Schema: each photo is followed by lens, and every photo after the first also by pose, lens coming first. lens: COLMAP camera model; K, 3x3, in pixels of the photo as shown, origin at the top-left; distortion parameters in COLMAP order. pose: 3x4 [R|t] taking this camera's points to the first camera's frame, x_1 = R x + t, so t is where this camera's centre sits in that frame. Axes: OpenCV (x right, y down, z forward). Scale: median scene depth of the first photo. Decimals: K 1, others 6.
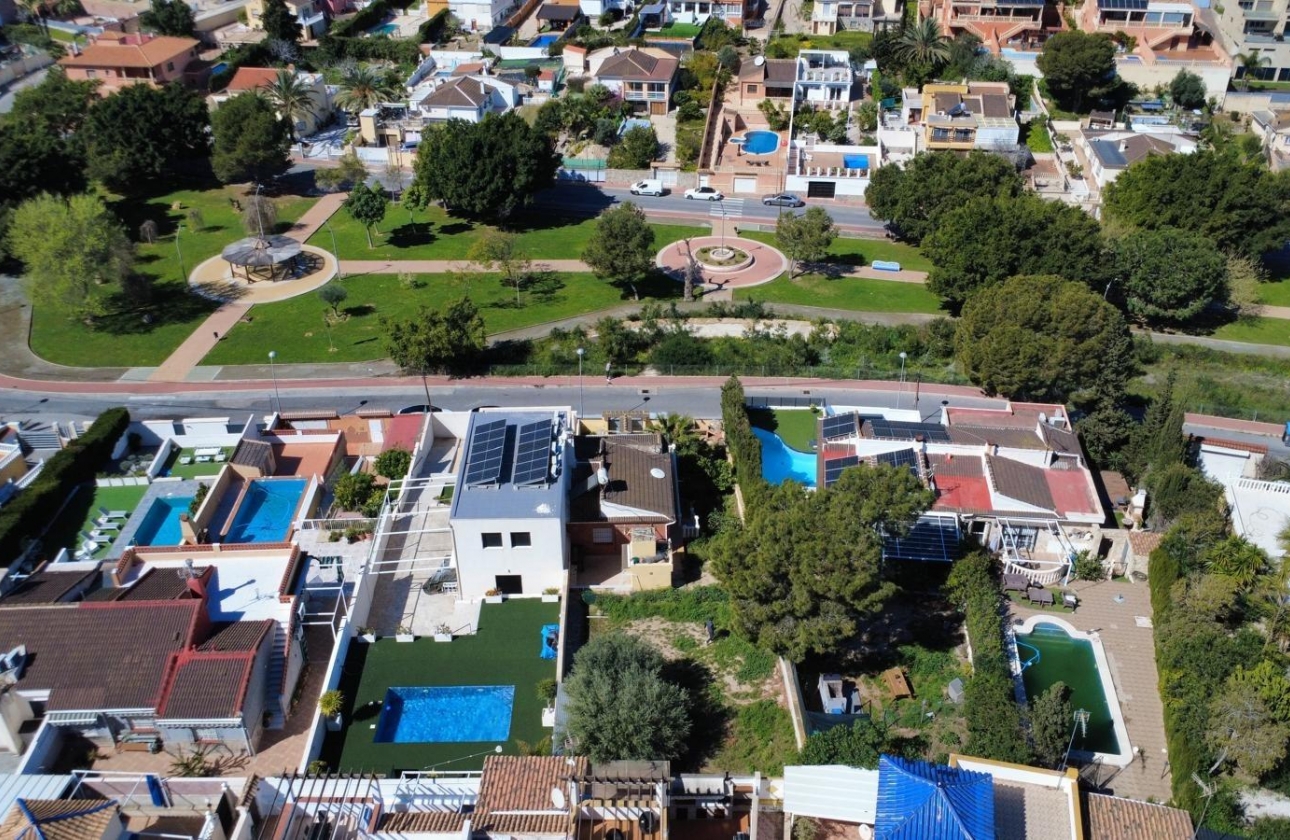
lens RADIAL K [[1123.5, 0, 639.4], [0, 1123.5, 417.3], [0, 0, 1]] dist [0.004072, 0.004983]
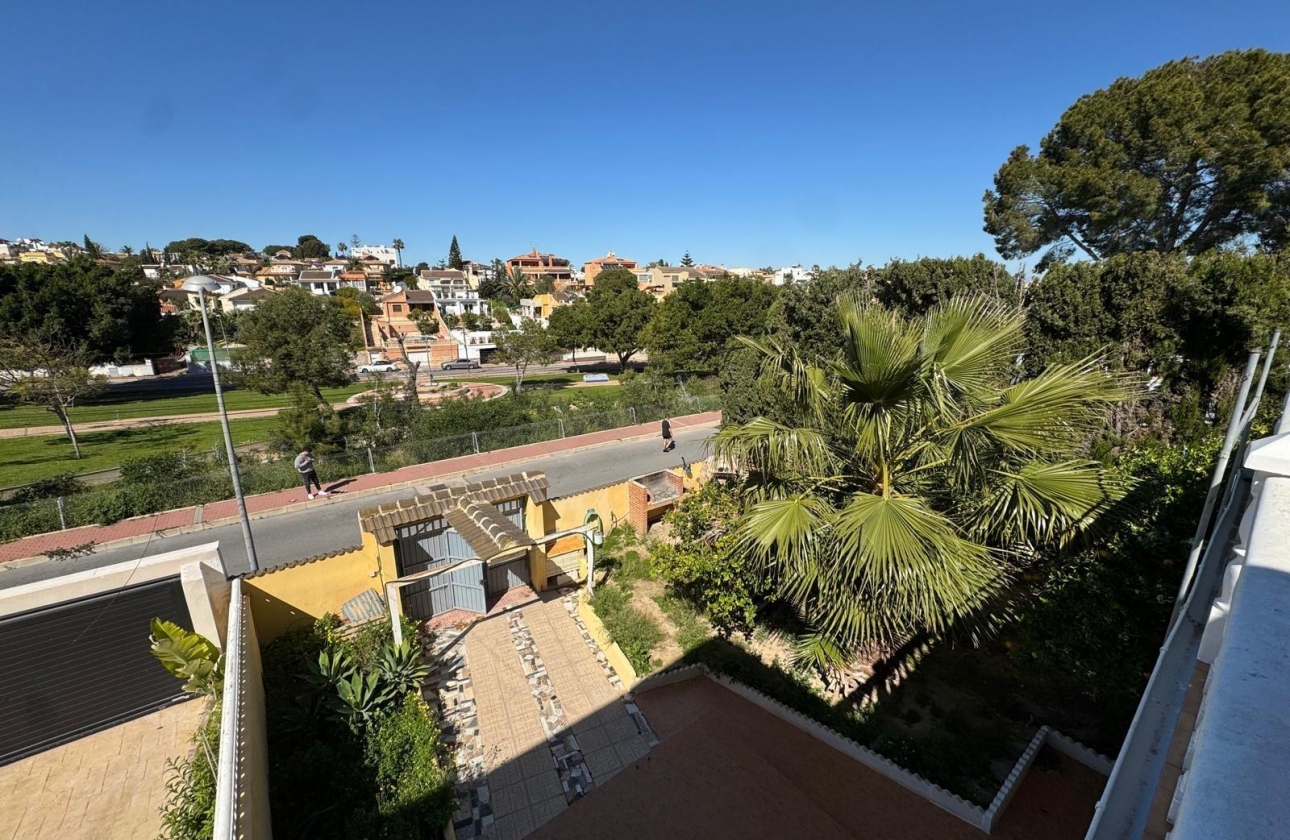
lens RADIAL K [[512.0, 0, 642.1], [0, 512.0, 418.3], [0, 0, 1]] dist [0.000306, 0.000056]
pose [[0.800914, -0.144761, 0.581016, -0.027125], [0.314536, 0.927391, -0.202518, 0.010224], [-0.509512, 0.344950, 0.788293, 0.529554]]
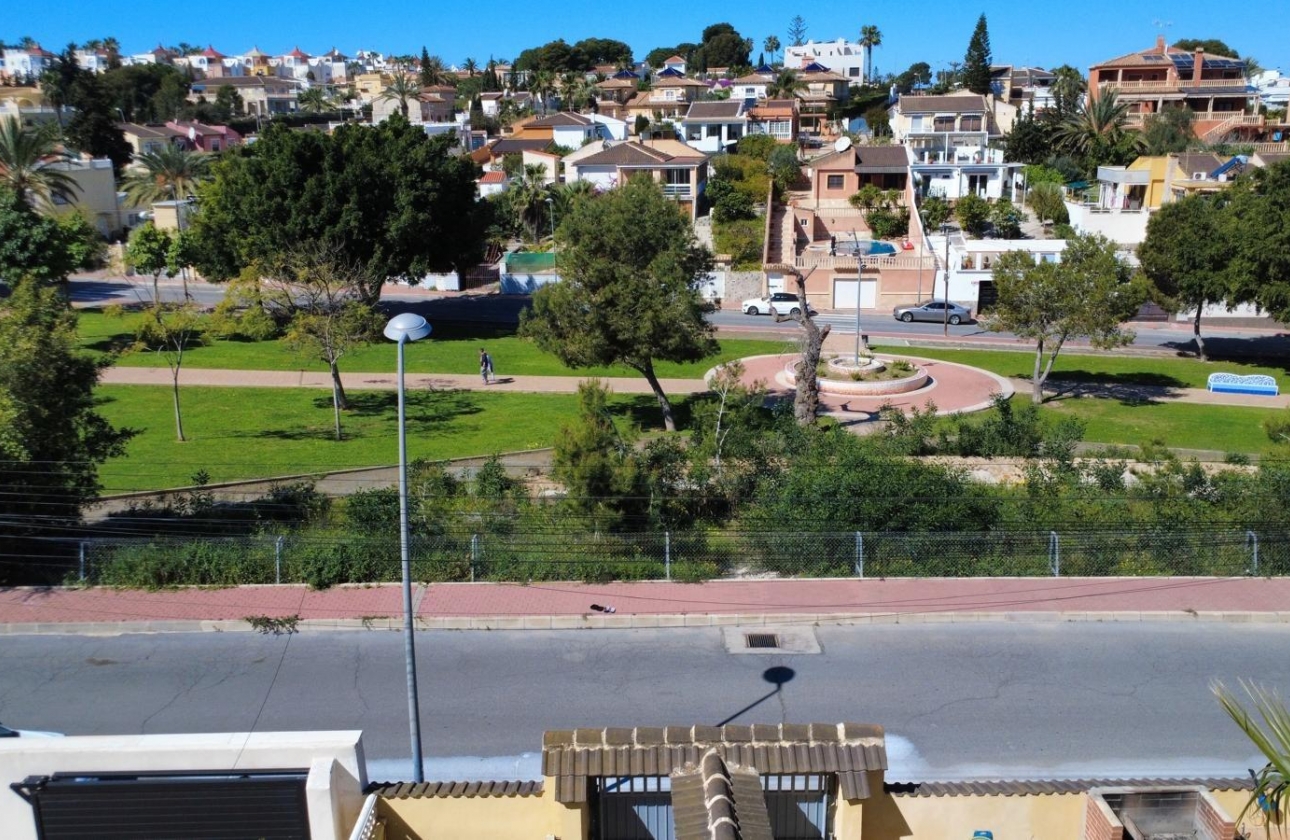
lens RADIAL K [[1123.5, 0, 639.4], [0, 1123.5, 417.3], [0, 0, 1]] dist [0.004072, 0.004983]
pose [[0.999876, -0.010303, 0.011870, -0.013622], [0.013290, 0.957366, -0.288572, -0.001376], [-0.008391, 0.288695, 0.957384, 0.515502]]
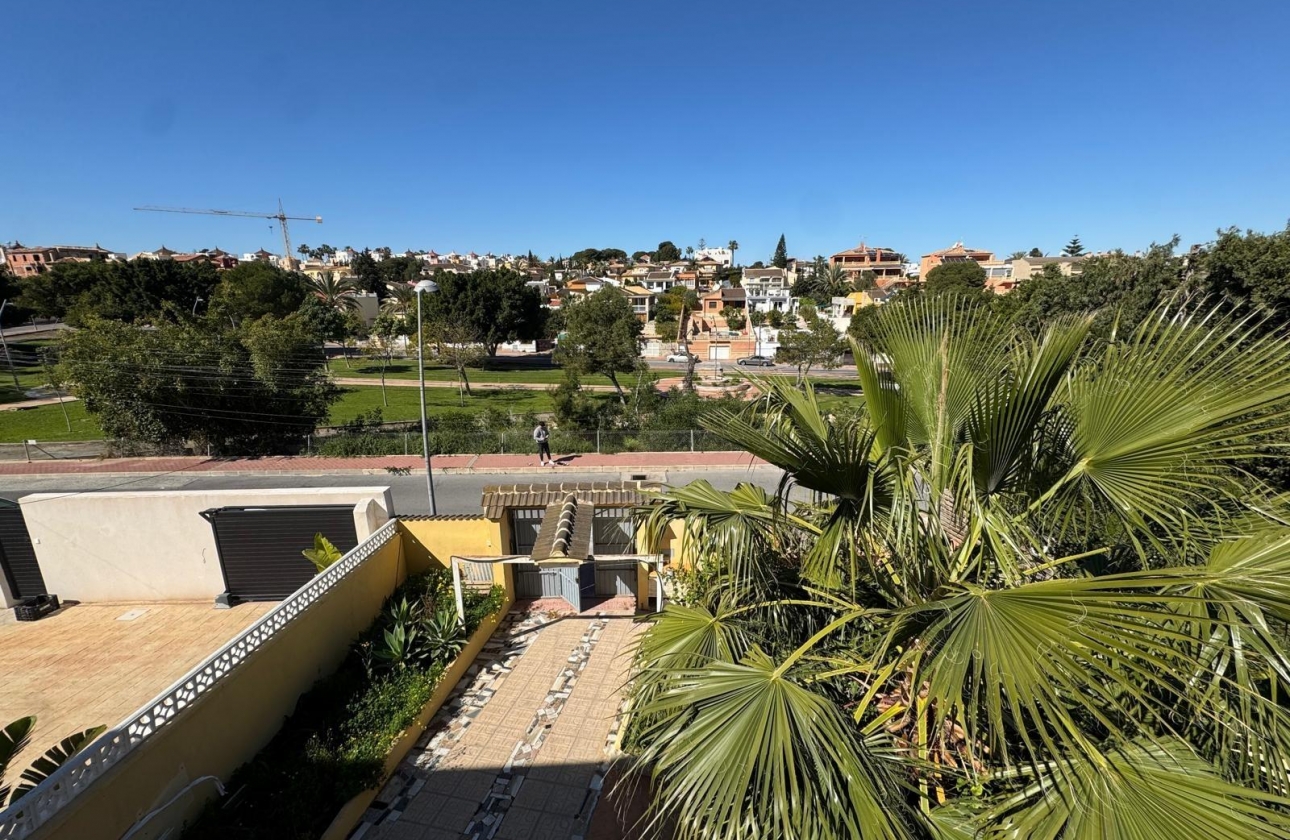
lens RADIAL K [[512.0, 0, 642.1], [0, 512.0, 418.3], [0, 0, 1]] dist [0.000306, 0.000056]
pose [[0.999533, -0.011288, 0.028385, 0.000513], [0.019301, 0.953614, -0.300413, 0.009983], [-0.023677, 0.300821, 0.953387, 0.529358]]
